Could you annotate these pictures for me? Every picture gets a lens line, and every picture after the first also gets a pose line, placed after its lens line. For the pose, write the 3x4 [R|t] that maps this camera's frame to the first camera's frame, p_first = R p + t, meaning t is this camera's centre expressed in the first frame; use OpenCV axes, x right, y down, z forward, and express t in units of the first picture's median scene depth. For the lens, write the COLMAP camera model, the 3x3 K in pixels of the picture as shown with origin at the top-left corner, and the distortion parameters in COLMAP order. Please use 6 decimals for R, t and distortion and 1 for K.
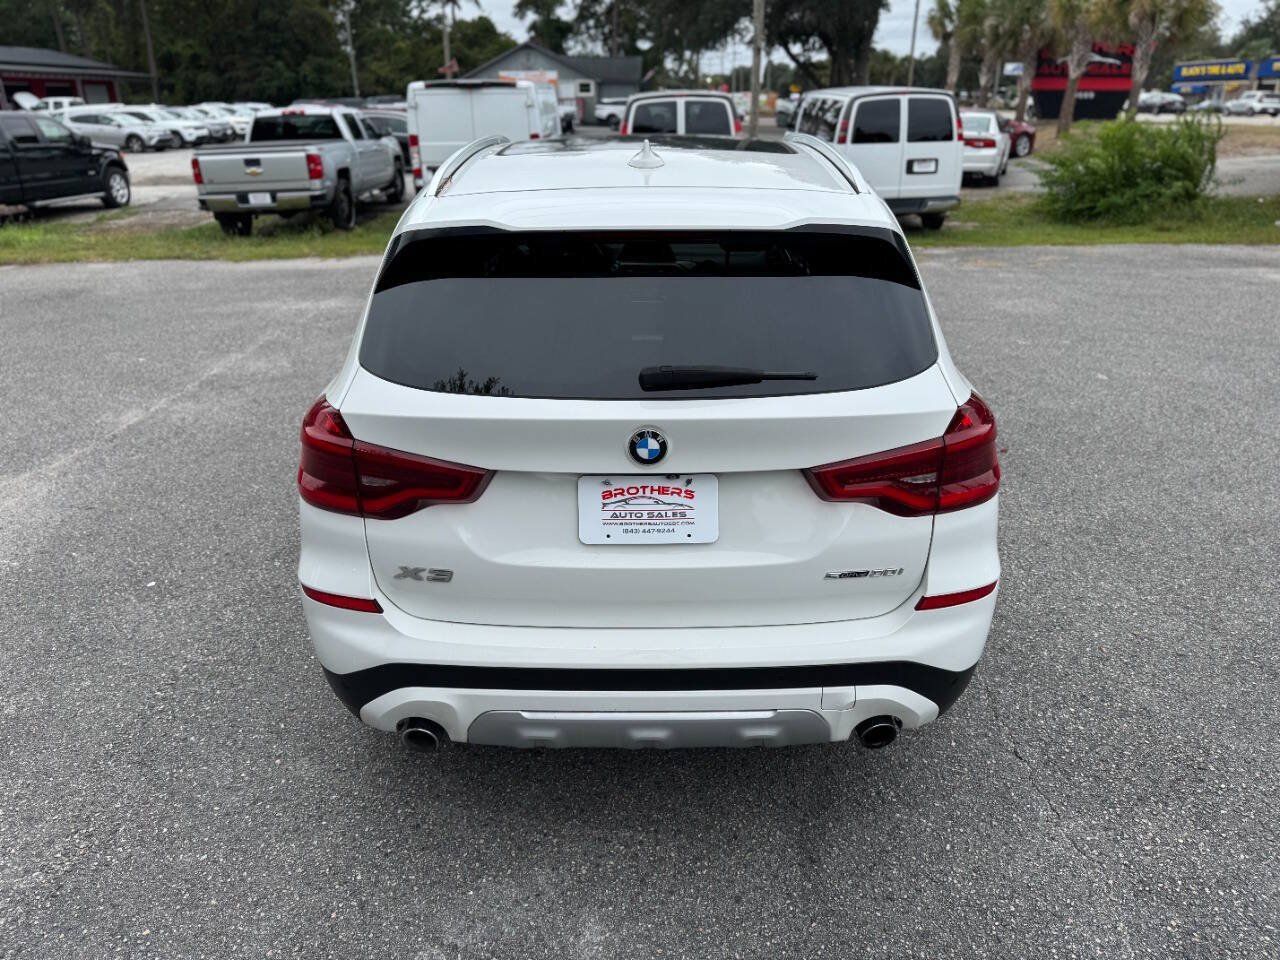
lens RADIAL K [[912.2, 0, 640.6], [0, 912.2, 482.4], [0, 0, 1]] dist [0.014341, -0.015917]
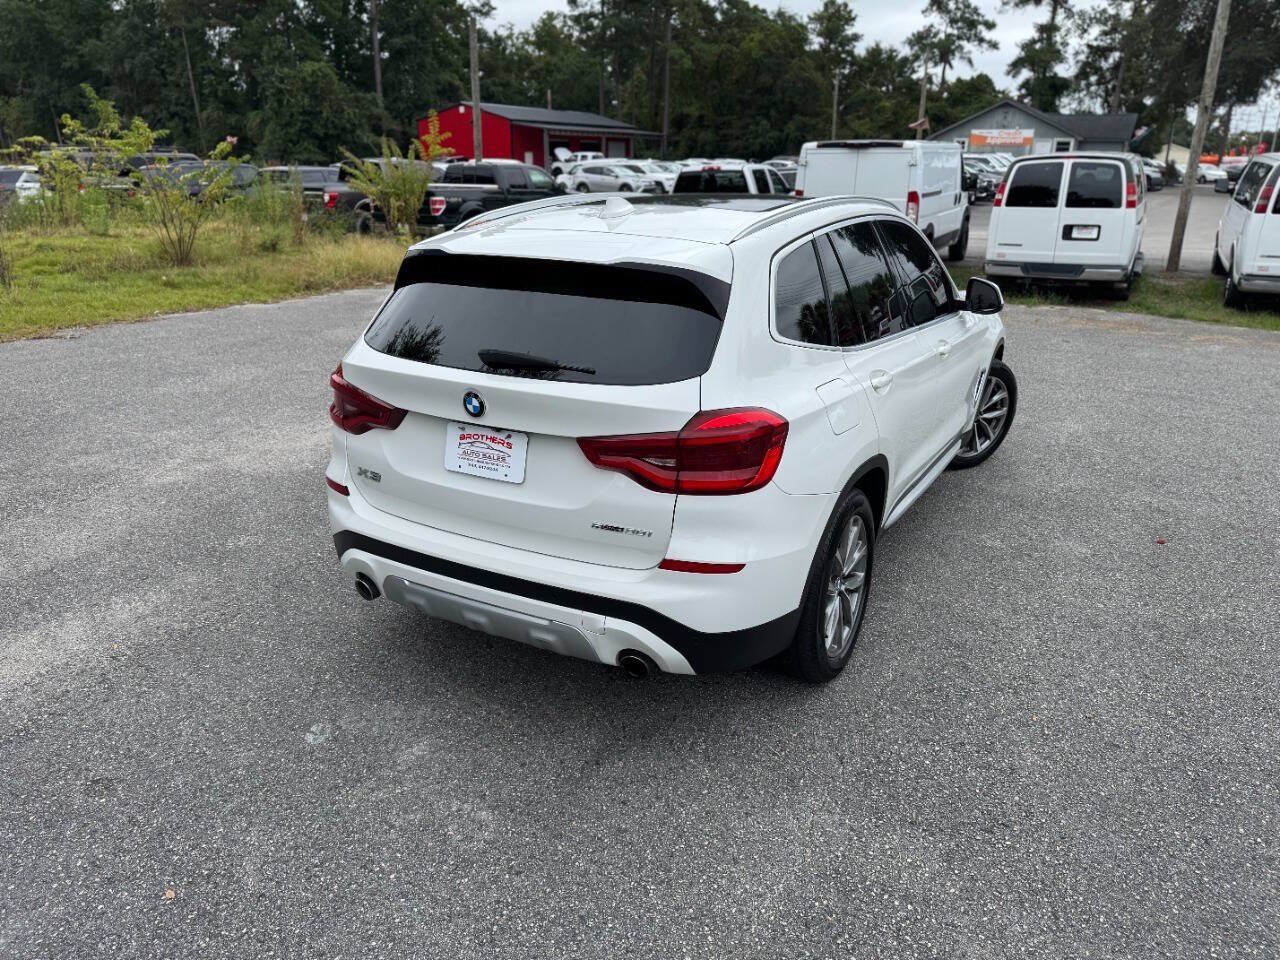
lens RADIAL K [[912.2, 0, 638.7], [0, 912.2, 481.9], [0, 0, 1]] dist [0.014341, -0.015917]
pose [[0.880781, 0.170254, -0.441858, 0.661159], [-0.193899, 0.980984, -0.008525, 0.032000], [0.432005, 0.093184, 0.897044, -0.122434]]
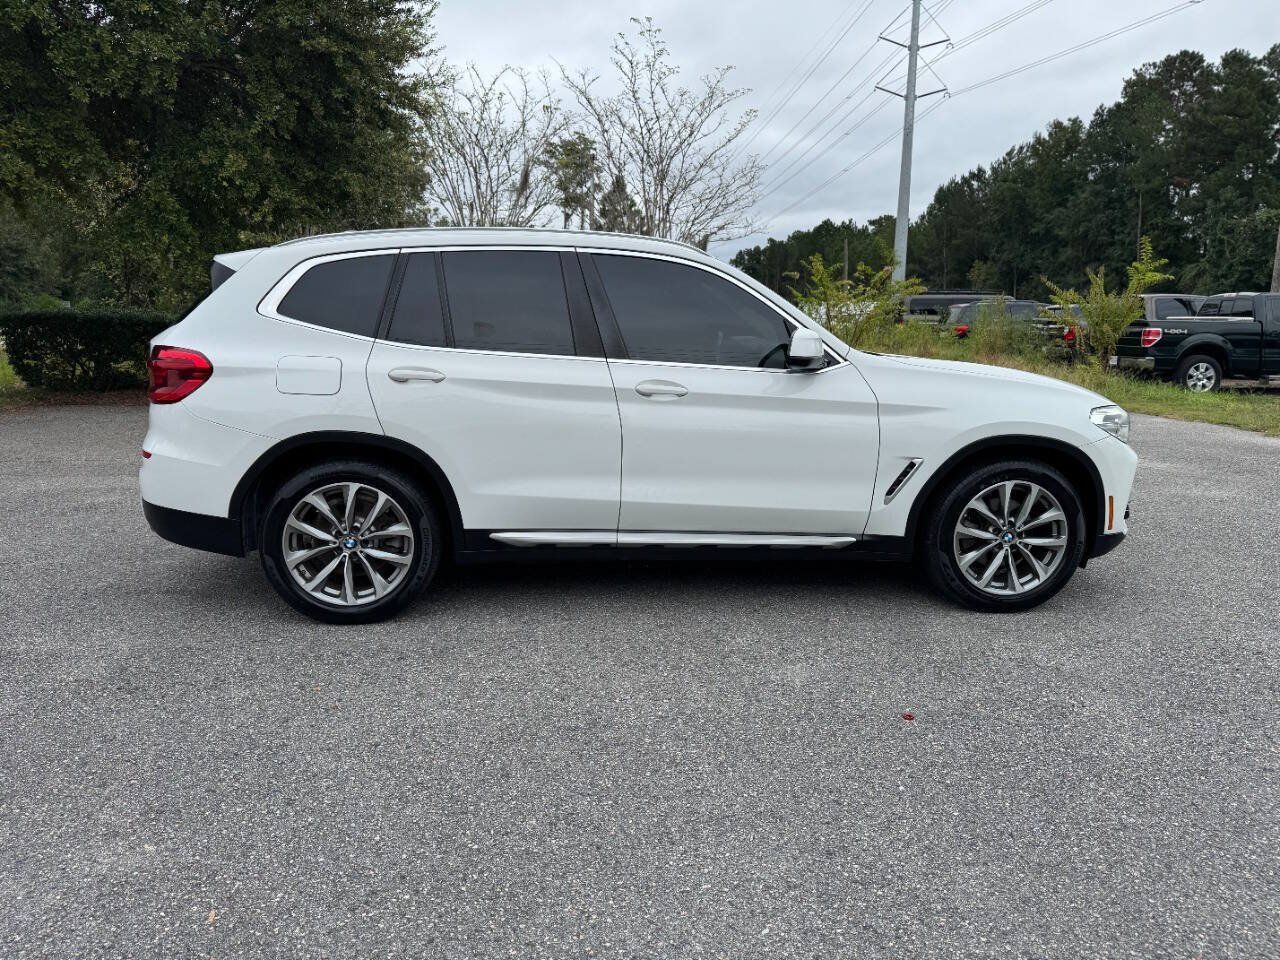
lens RADIAL K [[912.2, 0, 637.1], [0, 912.2, 489.7], [0, 0, 1]] dist [0.014341, -0.015917]
pose [[0.104677, 0.199561, -0.974278, 1.881829], [-0.390829, 0.909095, 0.144219, -0.359867], [0.914492, 0.365679, 0.173155, 1.300672]]
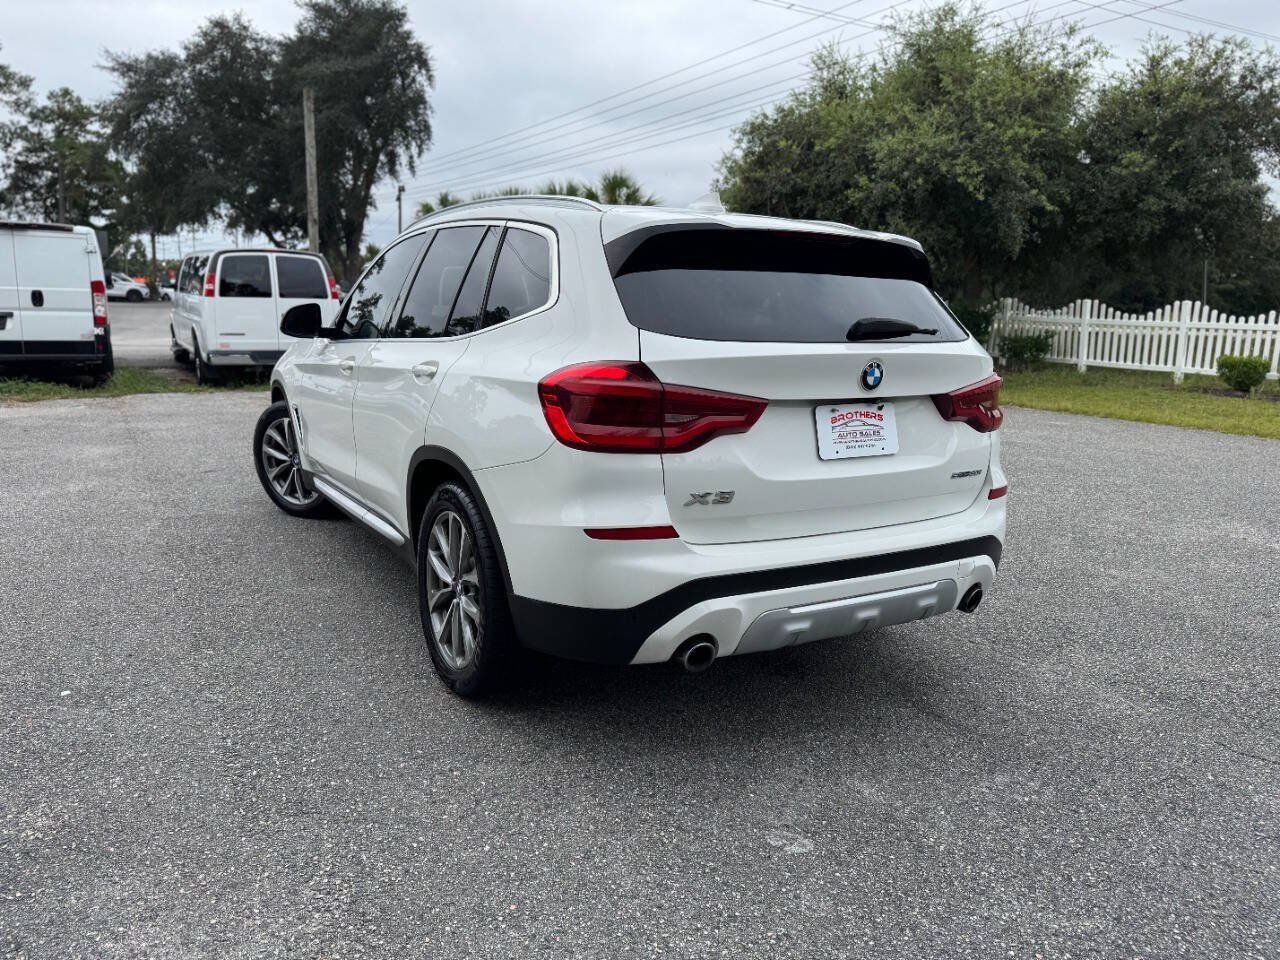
lens RADIAL K [[912.2, 0, 638.5], [0, 912.2, 480.1], [0, 0, 1]] dist [0.014341, -0.015917]
pose [[0.854586, -0.063530, 0.515410, -0.739142], [0.162933, 0.975175, -0.149955, 0.191984], [-0.493088, 0.212127, 0.843722, 0.044430]]
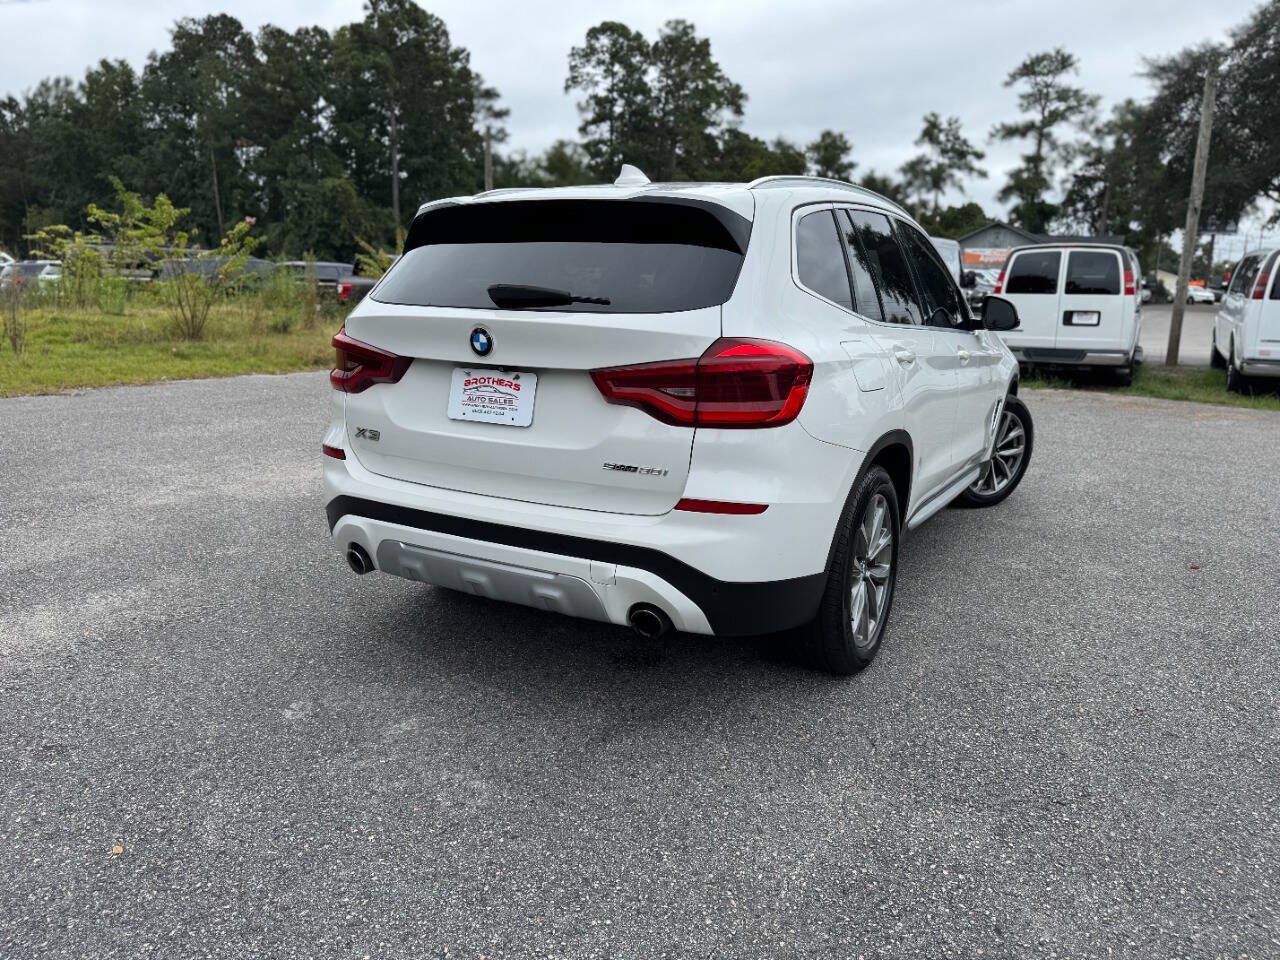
lens RADIAL K [[912.2, 0, 638.1], [0, 912.2, 480.8], [0, 0, 1]] dist [0.014341, -0.015917]
pose [[0.878111, 0.127400, -0.461183, 0.644804], [-0.207998, 0.969697, -0.128162, 0.214539], [0.430880, 0.208465, 0.878001, -0.040808]]
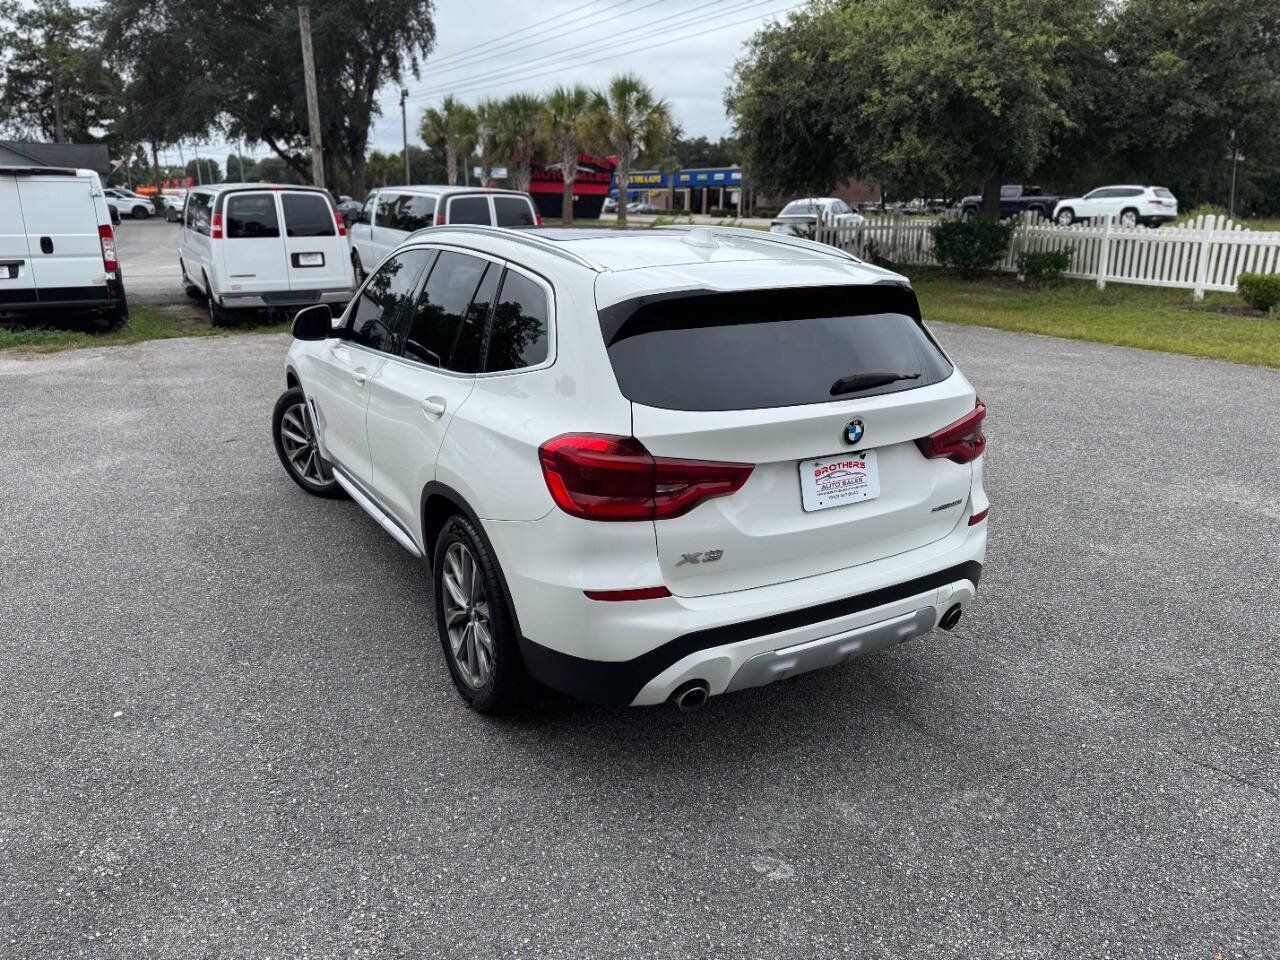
lens RADIAL K [[912.2, 0, 644.4], [0, 912.2, 481.0], [0, 0, 1]] dist [0.014341, -0.015917]
pose [[0.859782, -0.132202, 0.493252, -0.734333], [0.178705, 0.982726, -0.048107, 0.034961], [-0.478372, 0.129509, 0.868555, -0.056814]]
